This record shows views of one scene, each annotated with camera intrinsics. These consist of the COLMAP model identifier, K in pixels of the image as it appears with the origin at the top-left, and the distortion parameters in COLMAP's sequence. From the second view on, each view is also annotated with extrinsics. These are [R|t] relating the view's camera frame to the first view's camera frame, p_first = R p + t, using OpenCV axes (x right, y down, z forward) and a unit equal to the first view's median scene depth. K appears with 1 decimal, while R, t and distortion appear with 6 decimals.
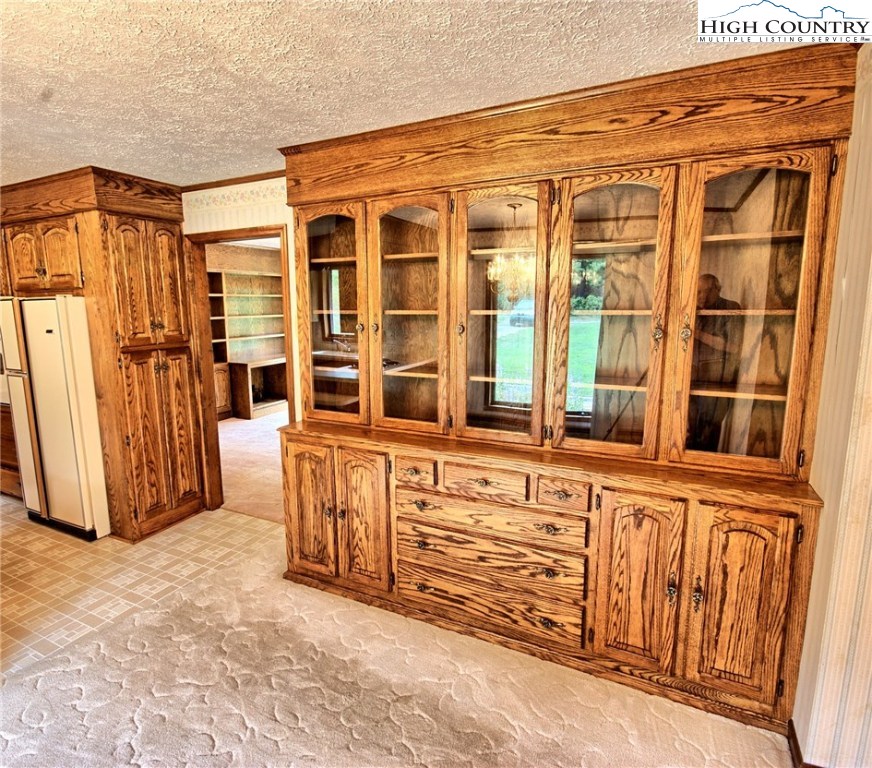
lens RADIAL K [[459.9, 0, 436.0], [0, 459.9, 384.0], [0, 0, 1]] dist [0.000152, 0.000133]
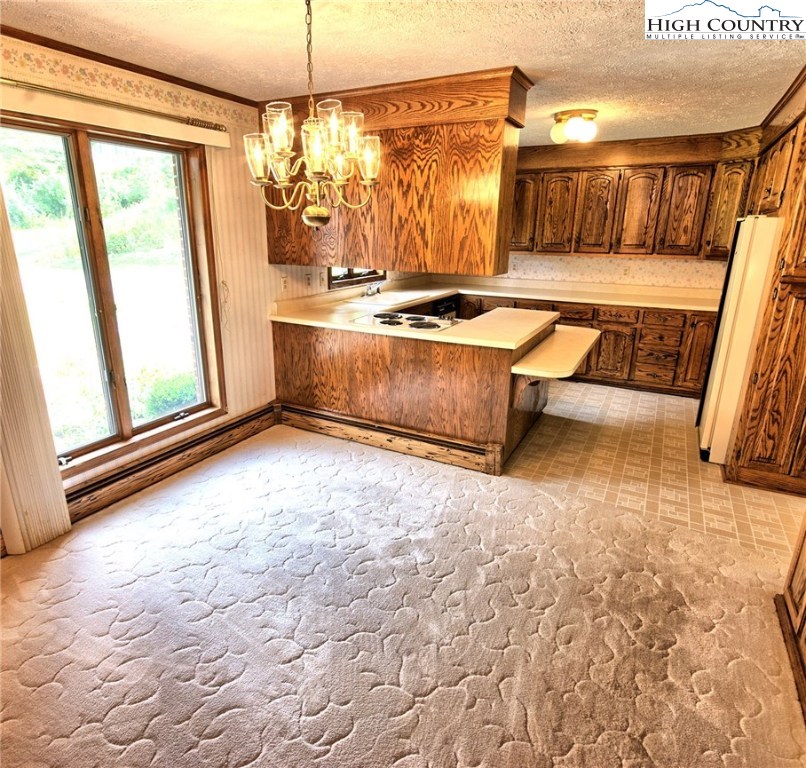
lens RADIAL K [[514.0, 0, 403.0], [0, 514.0, 384.0], [0, 0, 1]] dist [-0.005946, -0.001012]
pose [[-0.010577, 0.296831, -0.954871, 0.351927], [-0.178983, 0.938941, 0.293861, -0.045563], [0.983795, 0.174014, 0.043197, 0.283006]]
